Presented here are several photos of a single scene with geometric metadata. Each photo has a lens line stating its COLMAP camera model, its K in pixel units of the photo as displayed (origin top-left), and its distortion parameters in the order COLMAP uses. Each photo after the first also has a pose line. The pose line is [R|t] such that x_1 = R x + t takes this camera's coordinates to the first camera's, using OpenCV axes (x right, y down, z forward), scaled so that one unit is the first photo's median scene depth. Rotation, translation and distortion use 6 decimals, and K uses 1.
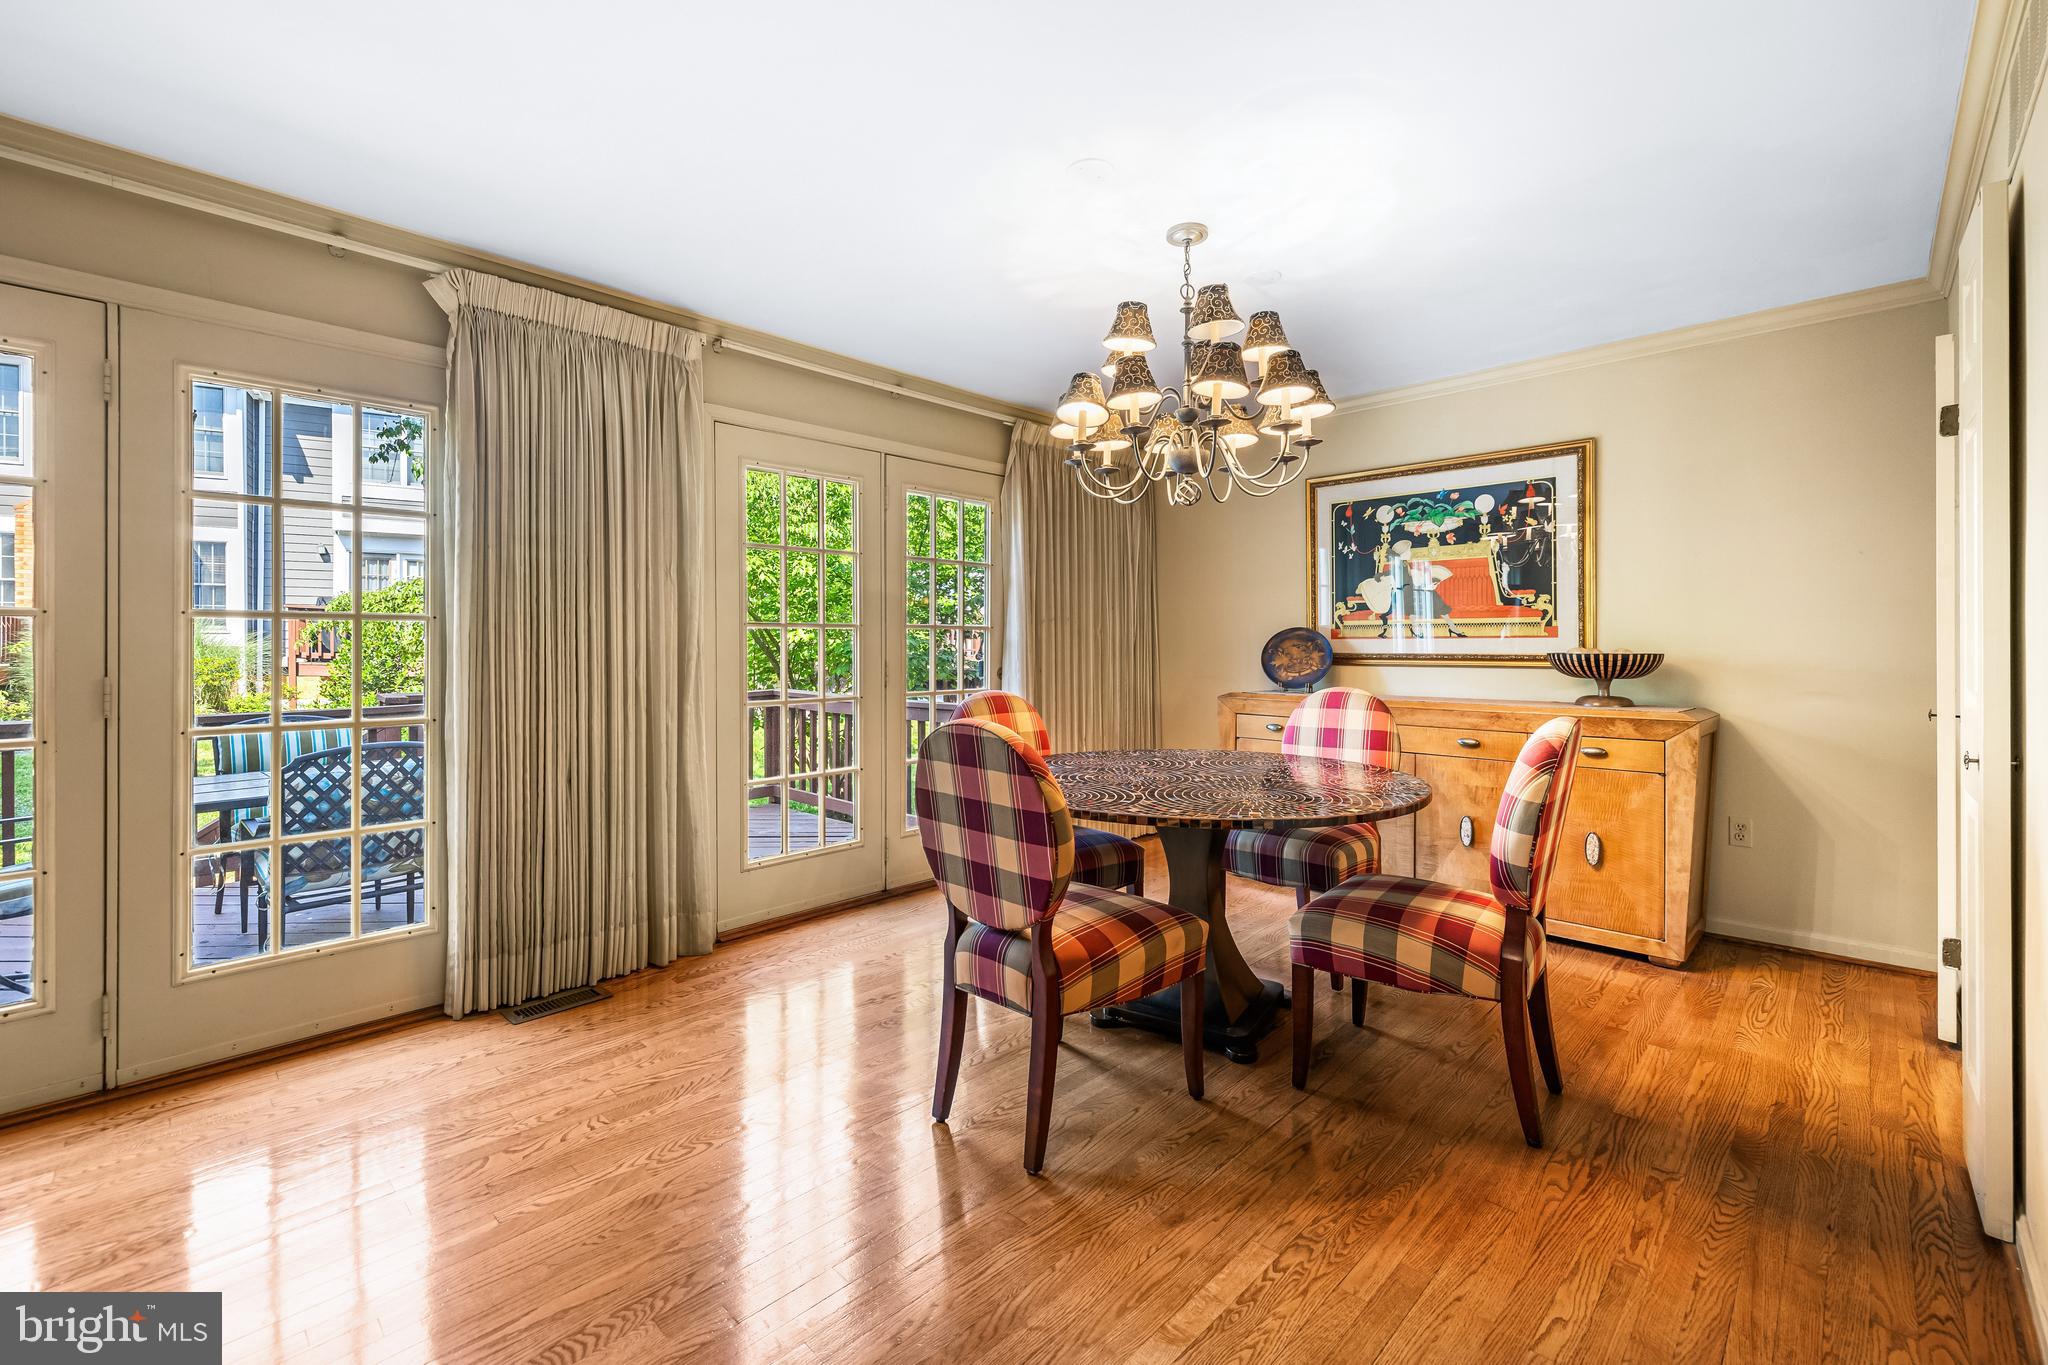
lens RADIAL K [[864.6, 0, 1024.6], [0, 864.6, 645.7], [0, 0, 1]] dist [0.007557, 0.000275]
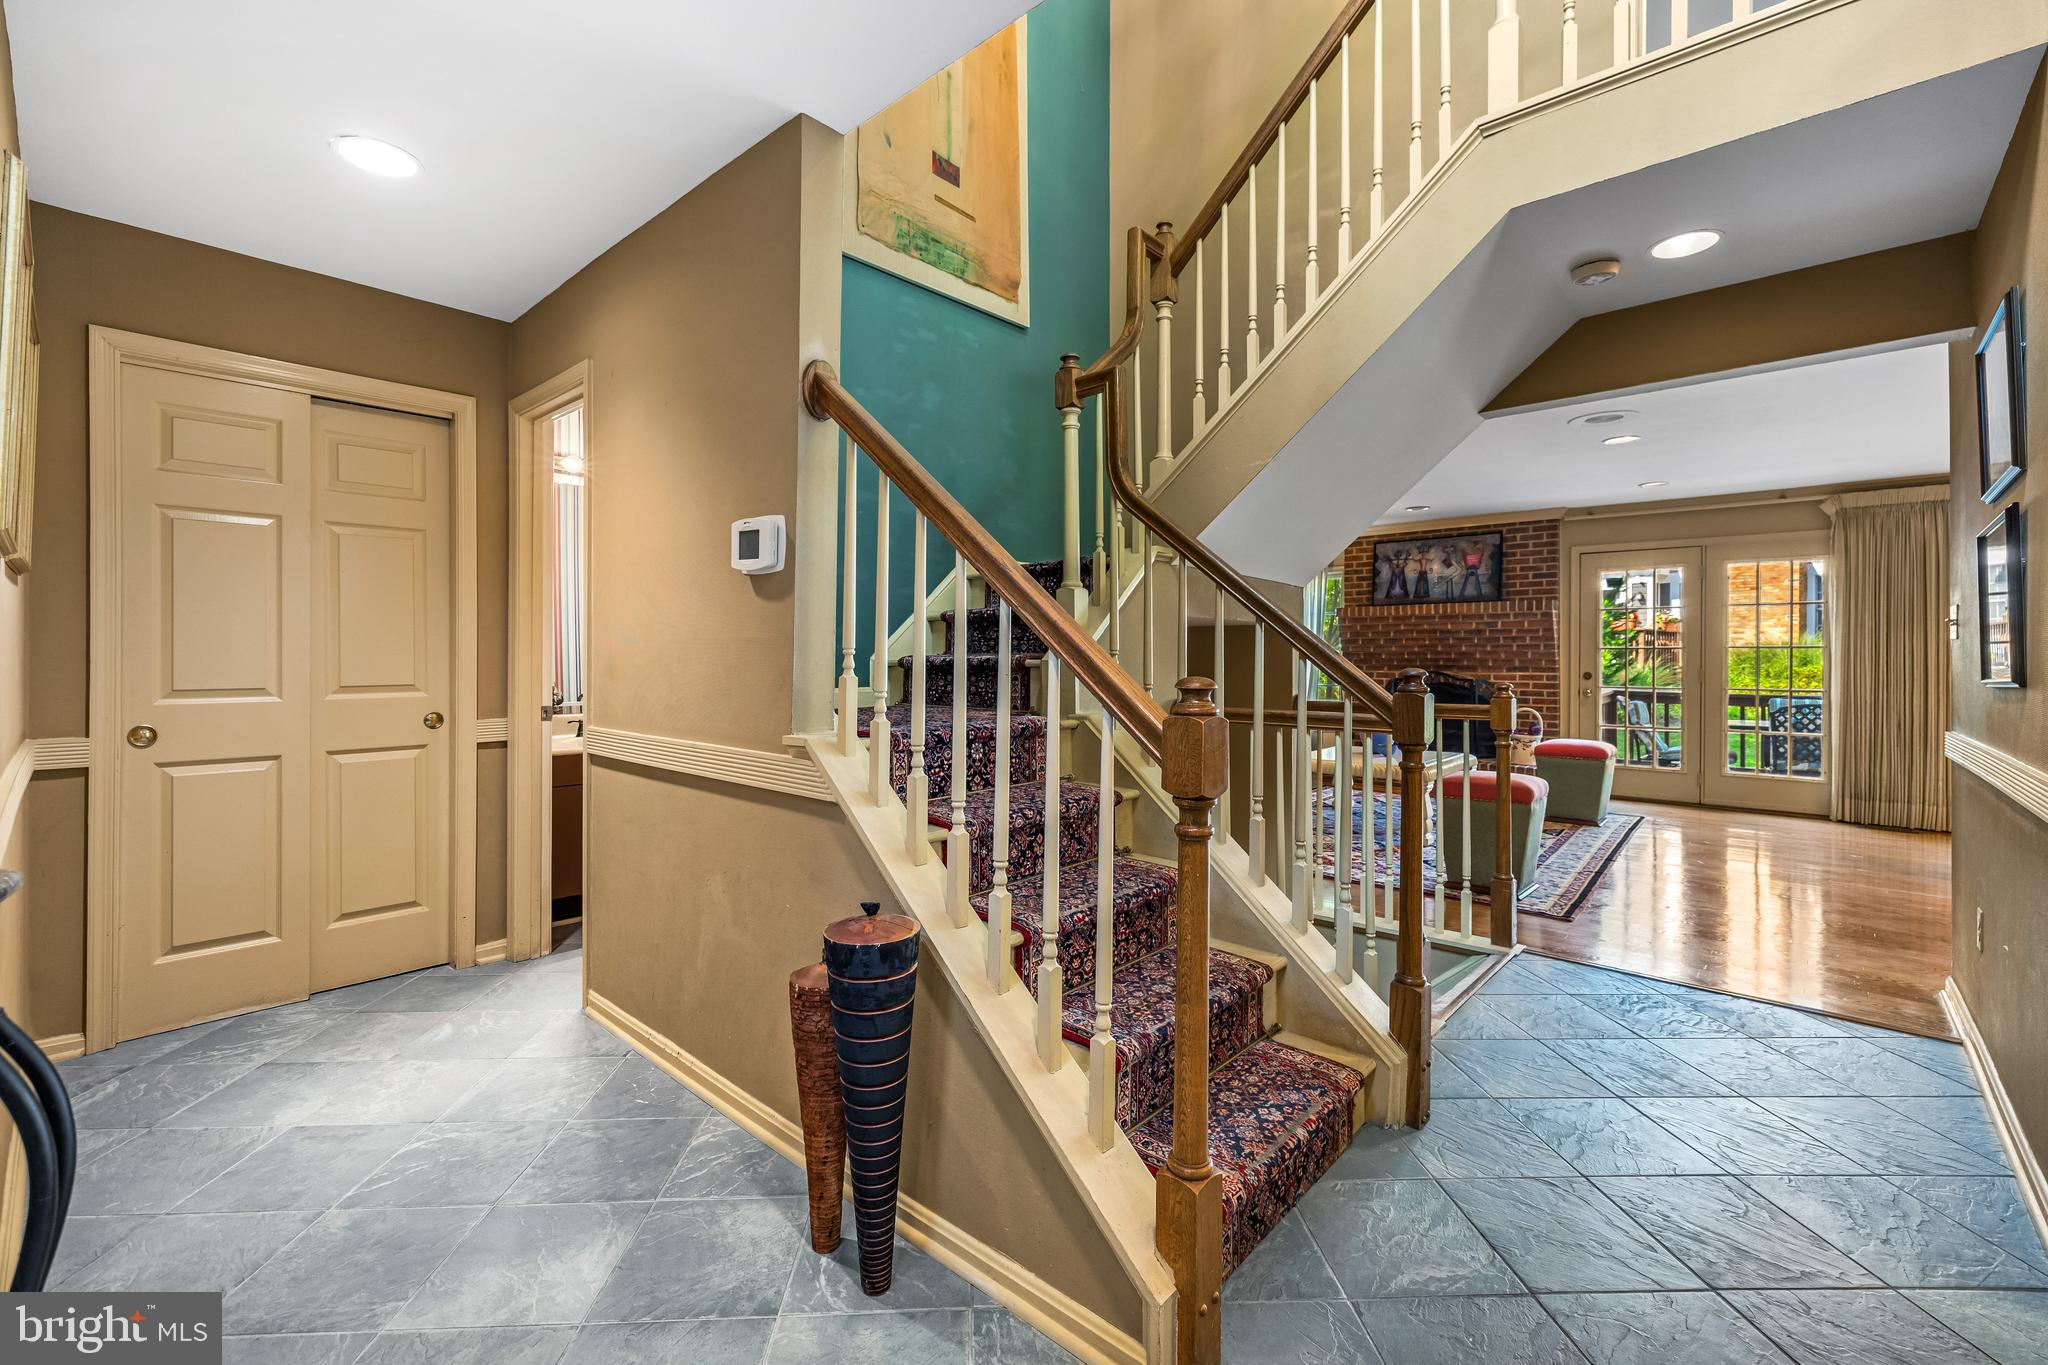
lens RADIAL K [[864.6, 0, 1014.9], [0, 864.6, 668.7], [0, 0, 1]] dist [0.007557, 0.000275]
pose [[0.026362, 0.013322, -0.999564, 1.565150], [0.000700, 0.999911, 0.013345, -0.005948], [0.999652, -0.001052, 0.026351, -1.207313]]
